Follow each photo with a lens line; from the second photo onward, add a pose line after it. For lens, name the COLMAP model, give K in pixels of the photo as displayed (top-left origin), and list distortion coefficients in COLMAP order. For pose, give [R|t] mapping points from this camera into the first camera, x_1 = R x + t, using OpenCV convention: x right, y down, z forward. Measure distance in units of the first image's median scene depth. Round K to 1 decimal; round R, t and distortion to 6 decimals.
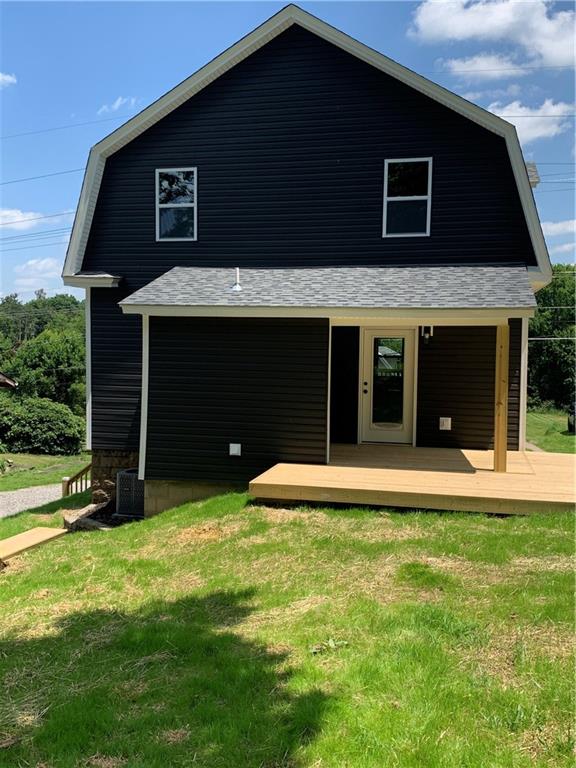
lens RADIAL K [[717.2, 0, 288.0], [0, 717.2, 384.0], [0, 0, 1]] dist [0.003537, 0.001279]
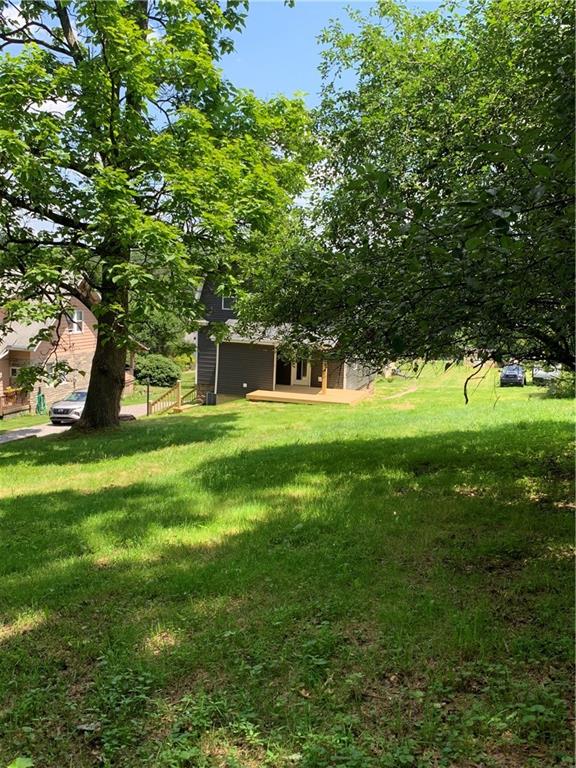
lens RADIAL K [[694.6, 0, 288.0], [0, 694.6, 384.0], [0, 0, 1]] dist [-0.000271, -0.000067]
pose [[0.995842, 0.036680, -0.083383, 0.322021], [-0.029985, 0.996330, 0.080174, -0.143810], [0.086017, -0.077340, 0.993287, -1.760428]]
